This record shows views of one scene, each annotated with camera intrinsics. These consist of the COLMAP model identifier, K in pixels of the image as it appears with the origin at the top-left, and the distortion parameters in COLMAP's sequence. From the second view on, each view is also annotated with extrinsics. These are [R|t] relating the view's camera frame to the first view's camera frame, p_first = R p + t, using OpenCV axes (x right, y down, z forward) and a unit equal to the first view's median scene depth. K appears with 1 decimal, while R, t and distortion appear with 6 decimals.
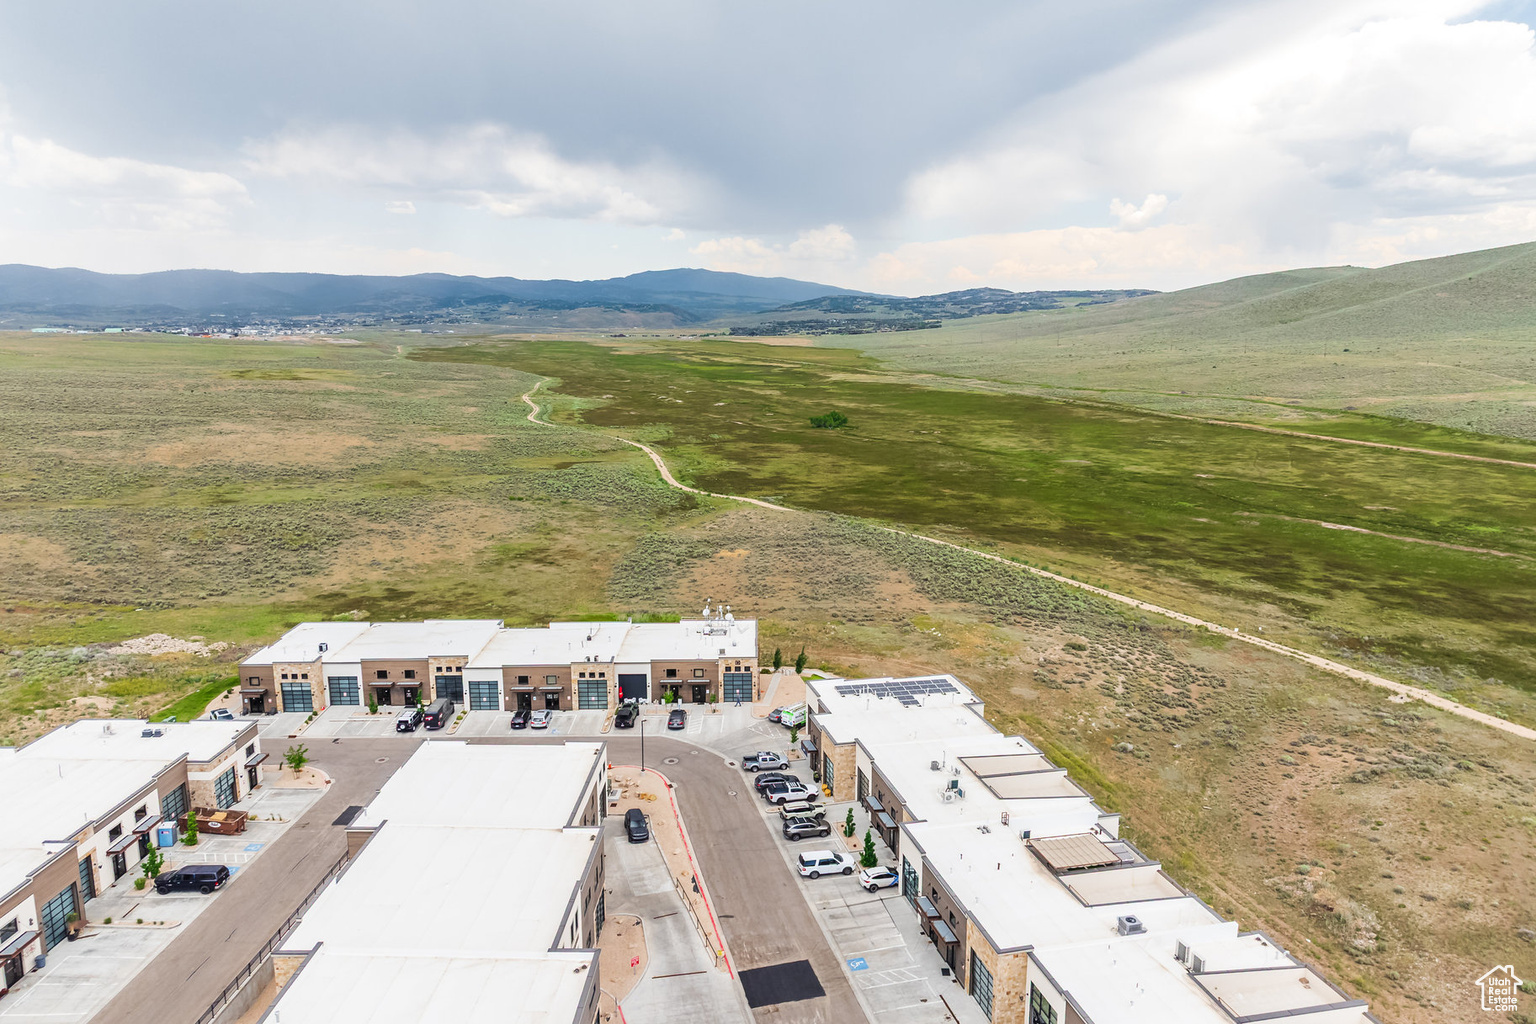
lens RADIAL K [[1050.1, 0, 771.1], [0, 1050.1, 522.7], [0, 0, 1]] dist [0.029500, 0.002477]
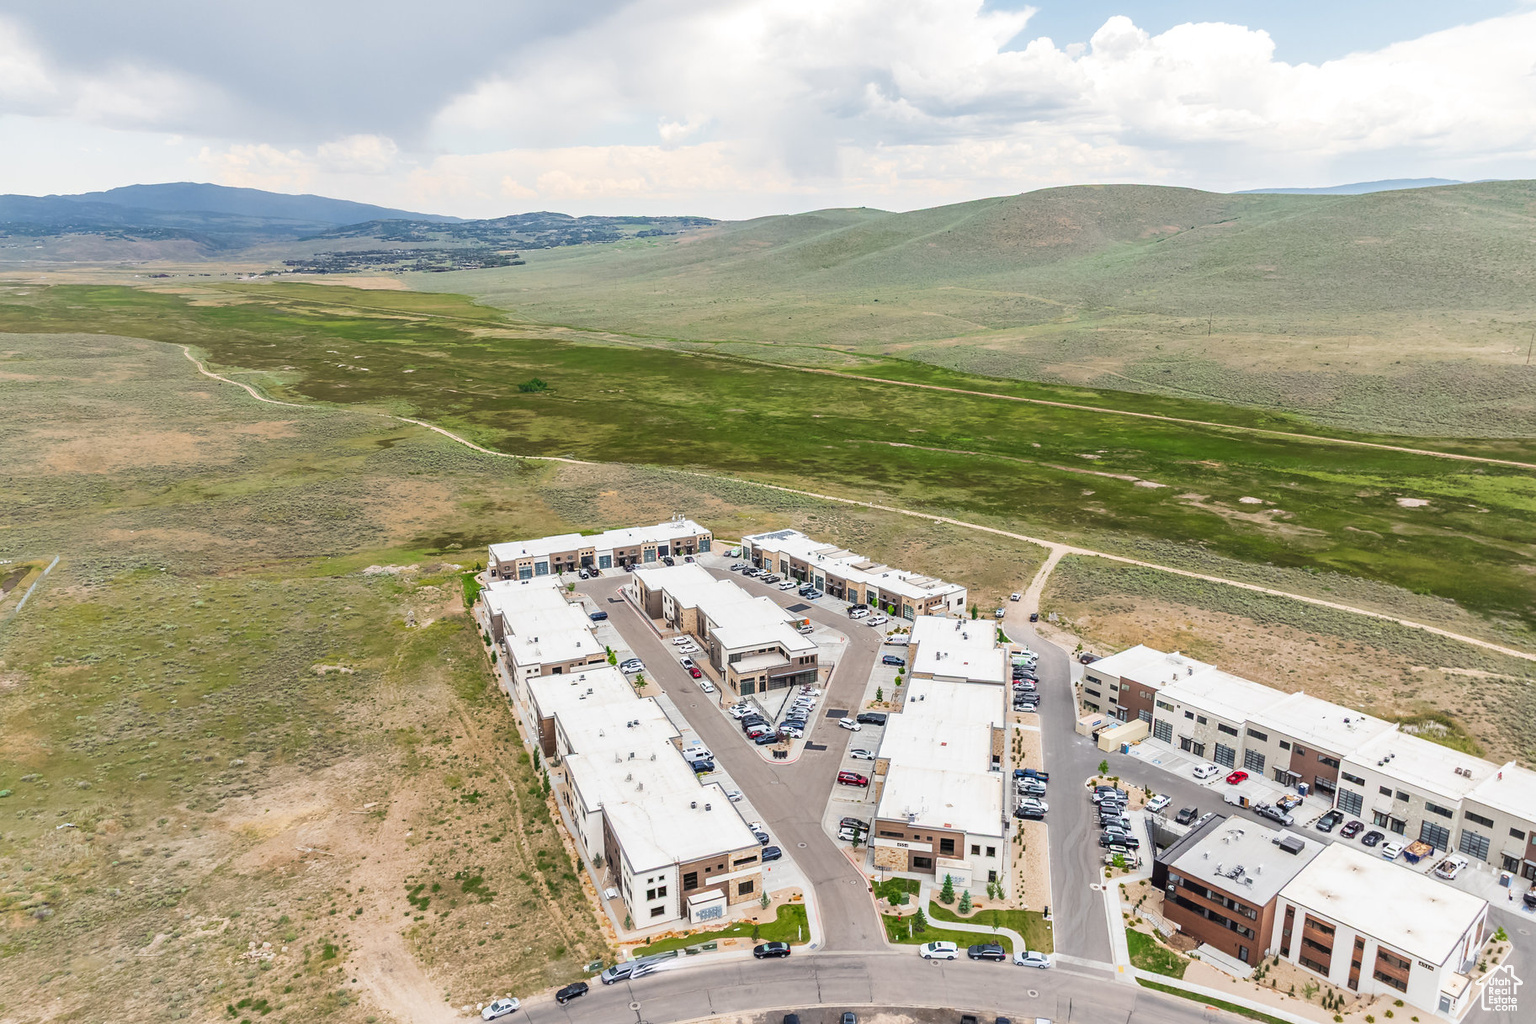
lens RADIAL K [[1050.1, 0, 767.4], [0, 1050.1, 523.2], [0, 0, 1]] dist [0.029500, 0.002477]
pose [[0.918838, -0.114070, 0.377790, -0.225087], [0.086045, 0.992190, 0.090308, -0.027792], [-0.385141, -0.050472, 0.921476, -0.355100]]
